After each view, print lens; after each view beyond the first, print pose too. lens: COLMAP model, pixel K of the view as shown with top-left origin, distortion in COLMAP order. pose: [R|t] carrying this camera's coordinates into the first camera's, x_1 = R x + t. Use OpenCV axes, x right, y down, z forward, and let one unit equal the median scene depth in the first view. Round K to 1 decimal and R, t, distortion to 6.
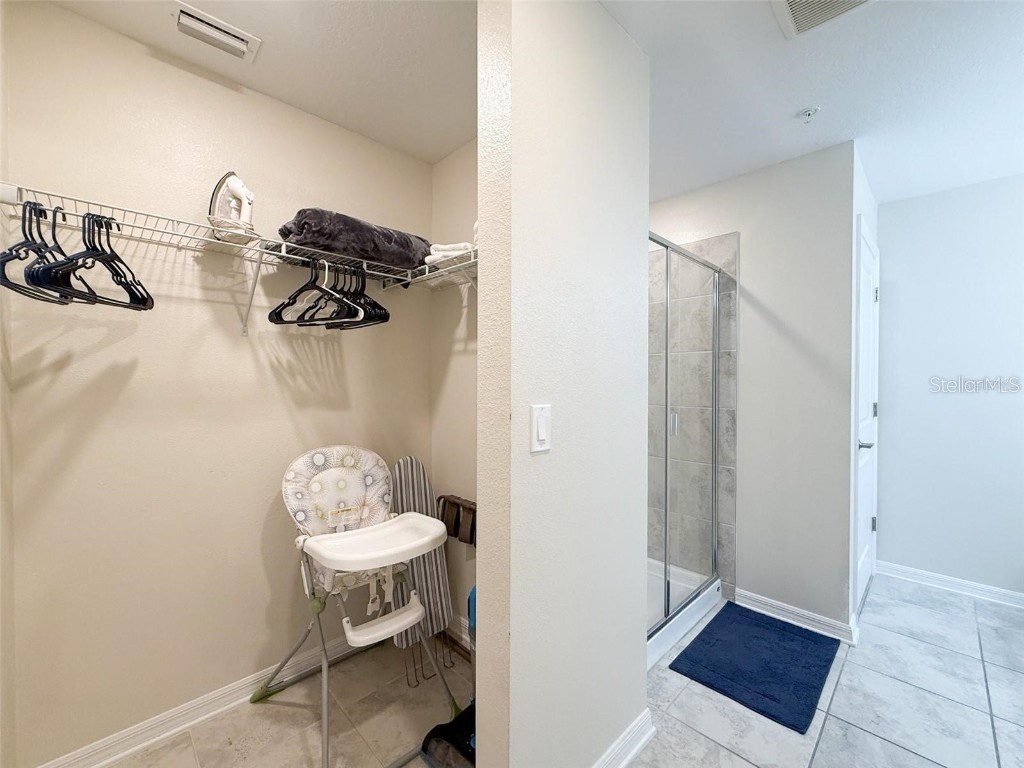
lens RADIAL K [[409.4, 0, 509.4], [0, 409.4, 382.2], [0, 0, 1]] dist [-0.000109, -0.000397]
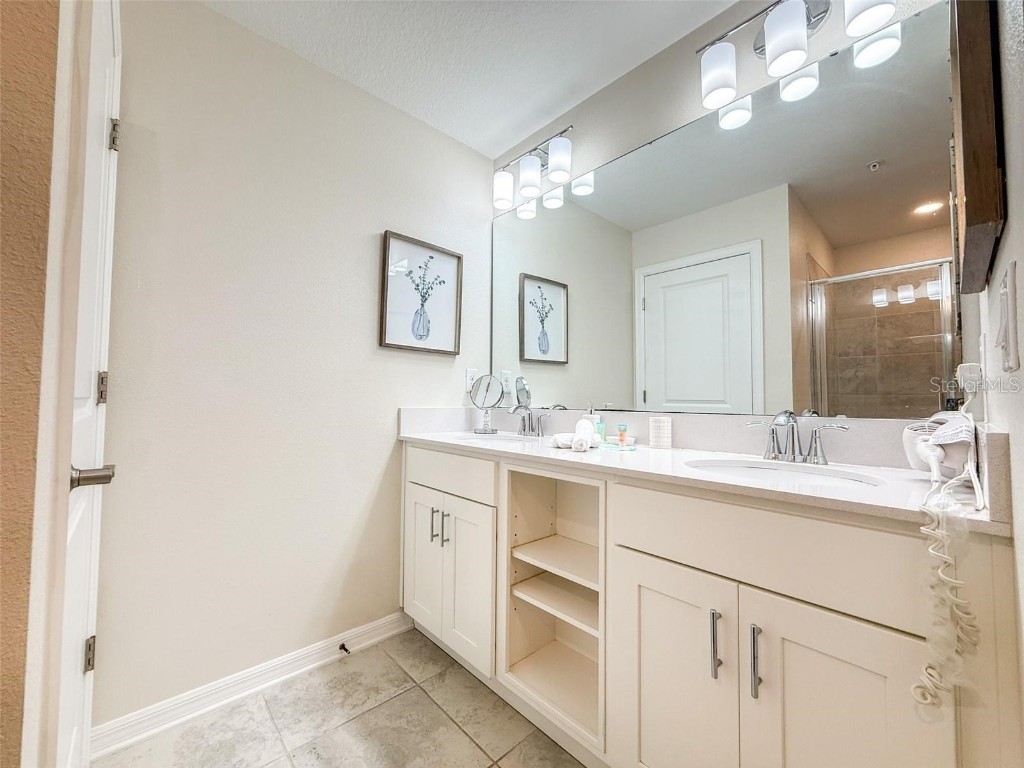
lens RADIAL K [[409.4, 0, 514.1], [0, 409.4, 387.5], [0, 0, 1]] dist [-0.000109, -0.000397]
pose [[0.010022, 0.034031, 0.999371, 0.522671], [-0.000295, 0.999421, -0.034030, 0.093211], [-0.999950, 0.000046, 0.010026, 0.629565]]
